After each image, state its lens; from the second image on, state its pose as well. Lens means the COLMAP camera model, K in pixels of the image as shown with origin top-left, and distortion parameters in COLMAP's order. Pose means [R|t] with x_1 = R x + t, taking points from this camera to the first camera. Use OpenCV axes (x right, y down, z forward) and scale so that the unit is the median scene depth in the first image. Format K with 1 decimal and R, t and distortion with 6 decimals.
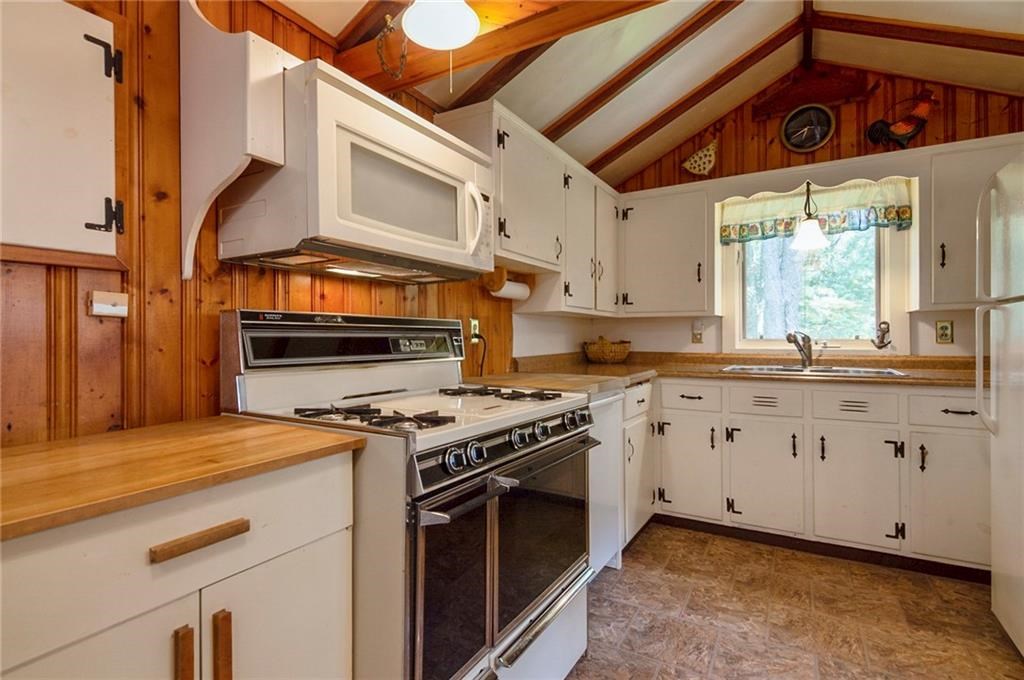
lens RADIAL K [[499.9, 0, 512.8], [0, 499.9, 334.9], [0, 0, 1]] dist [0.034731, -0.024914]
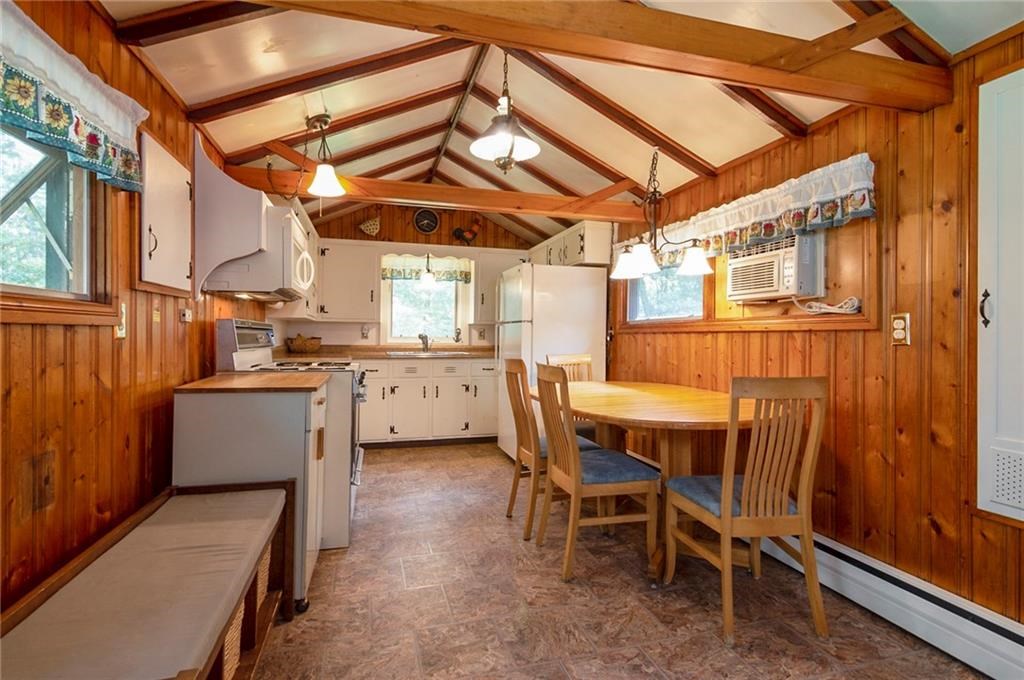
lens RADIAL K [[499.9, 0, 512.8], [0, 499.9, 334.9], [0, 0, 1]] dist [0.034731, -0.024914]
pose [[0.692192, 0.010231, 0.721641, -0.535235], [-0.013408, 0.999909, -0.001316, -0.000813], [-0.721589, -0.008765, 0.692267, -0.512341]]
